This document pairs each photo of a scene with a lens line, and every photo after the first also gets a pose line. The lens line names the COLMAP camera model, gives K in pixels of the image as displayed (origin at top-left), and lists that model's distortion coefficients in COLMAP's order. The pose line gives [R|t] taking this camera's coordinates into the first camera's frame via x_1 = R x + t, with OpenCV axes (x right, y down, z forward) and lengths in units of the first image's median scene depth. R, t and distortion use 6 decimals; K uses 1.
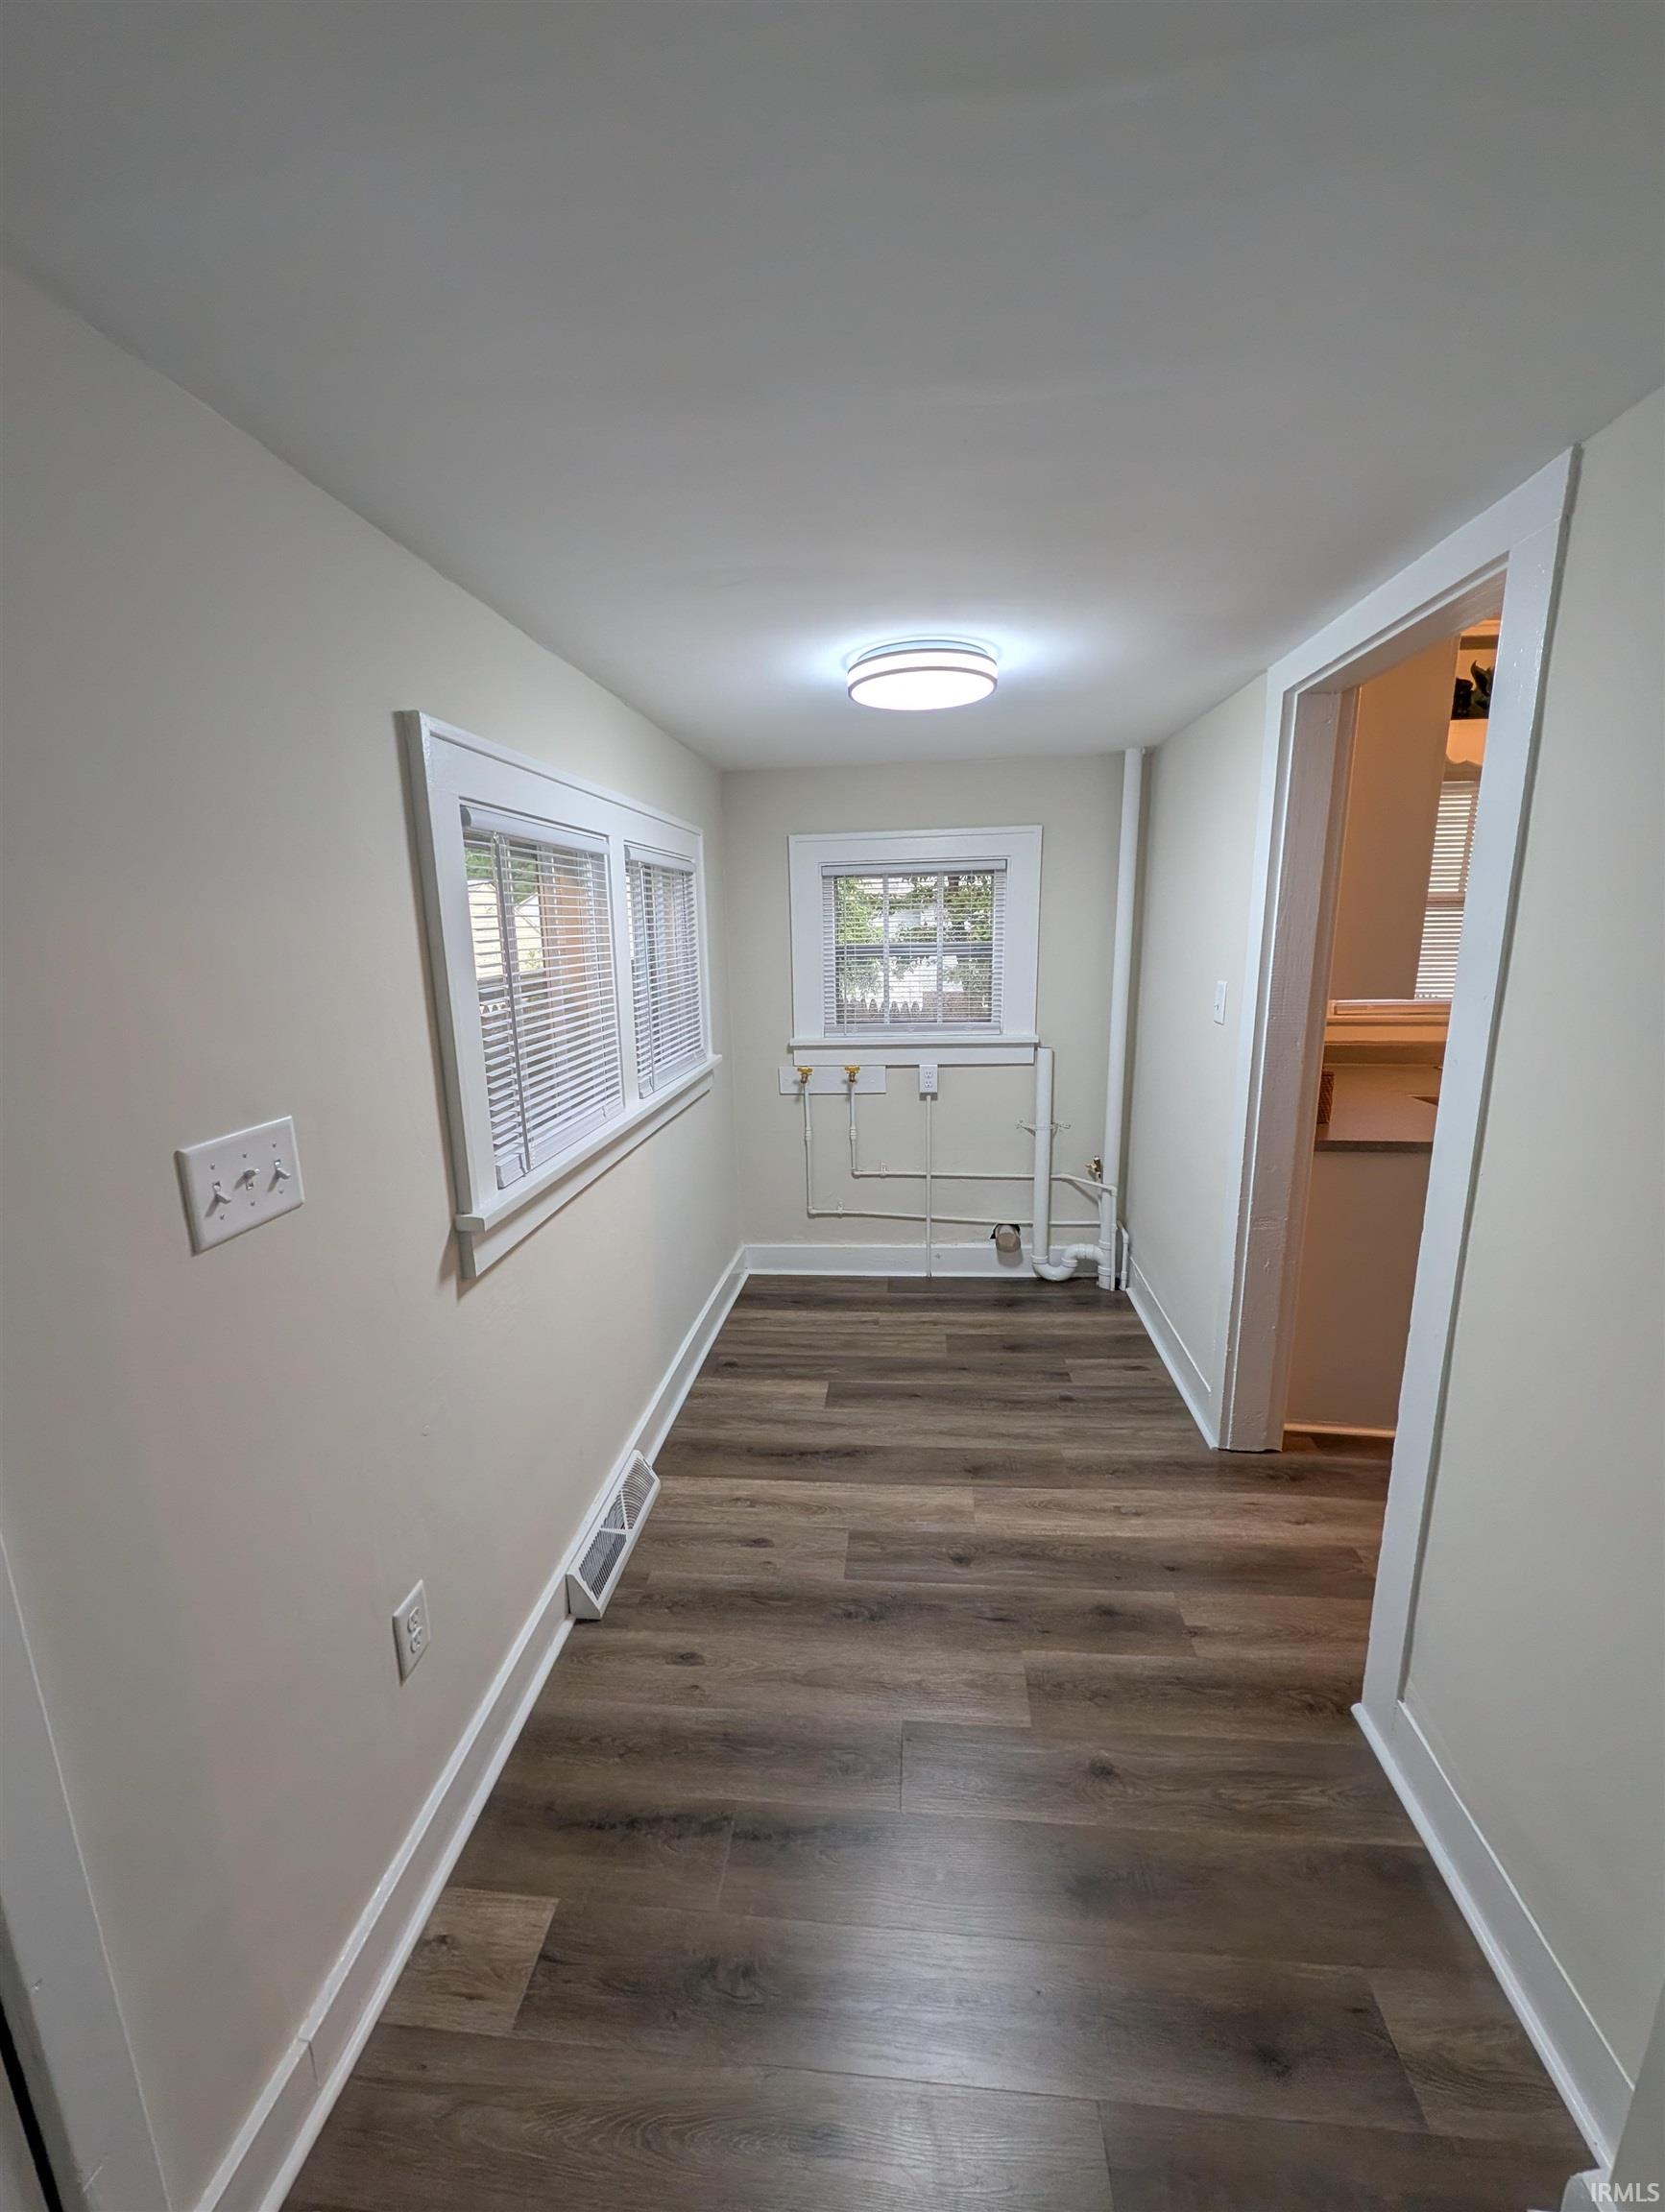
lens RADIAL K [[849.9, 0, 838.4], [0, 849.9, 1100.9], [0, 0, 1]] dist [0.000998, 0.000132]
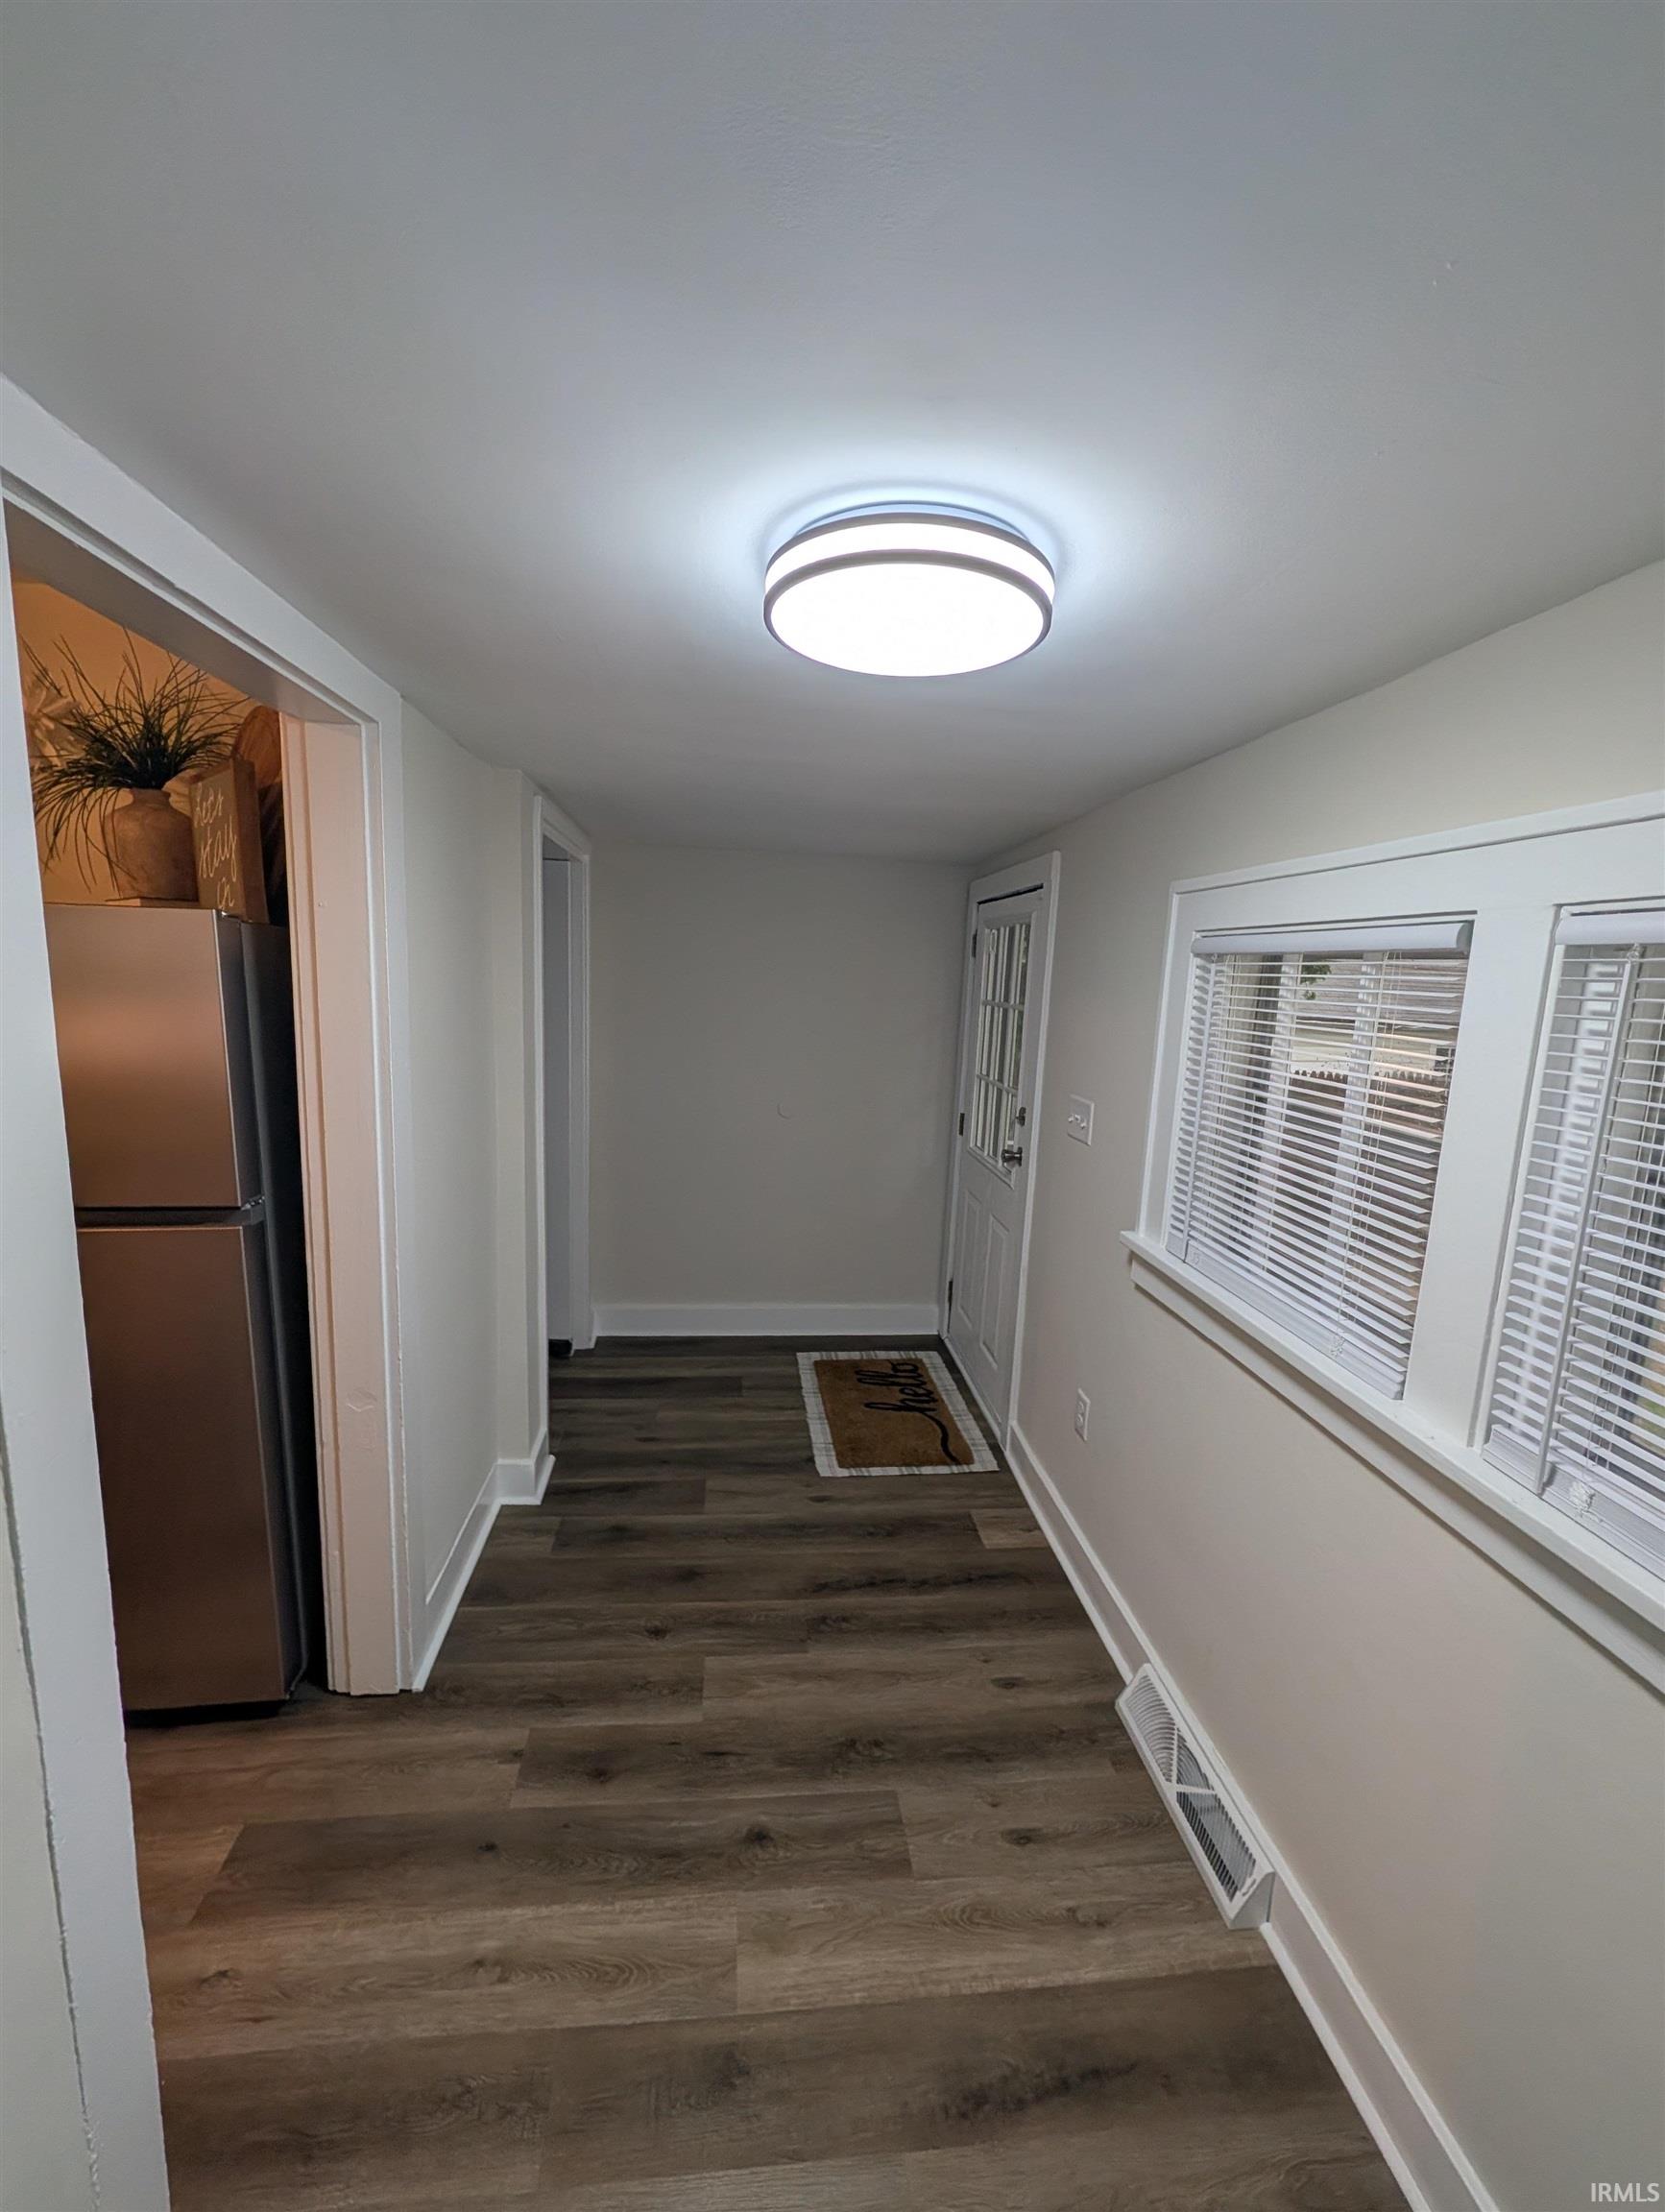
lens RADIAL K [[849.9, 0, 827.6], [0, 849.9, 1105.0], [0, 0, 1]] dist [0.000998, 0.000132]
pose [[-0.978714, 0.011143, -0.204927, 0.236502], [-0.064927, 0.930427, 0.360681, -0.370780], [0.194689, 0.366308, -0.909898, 1.484973]]
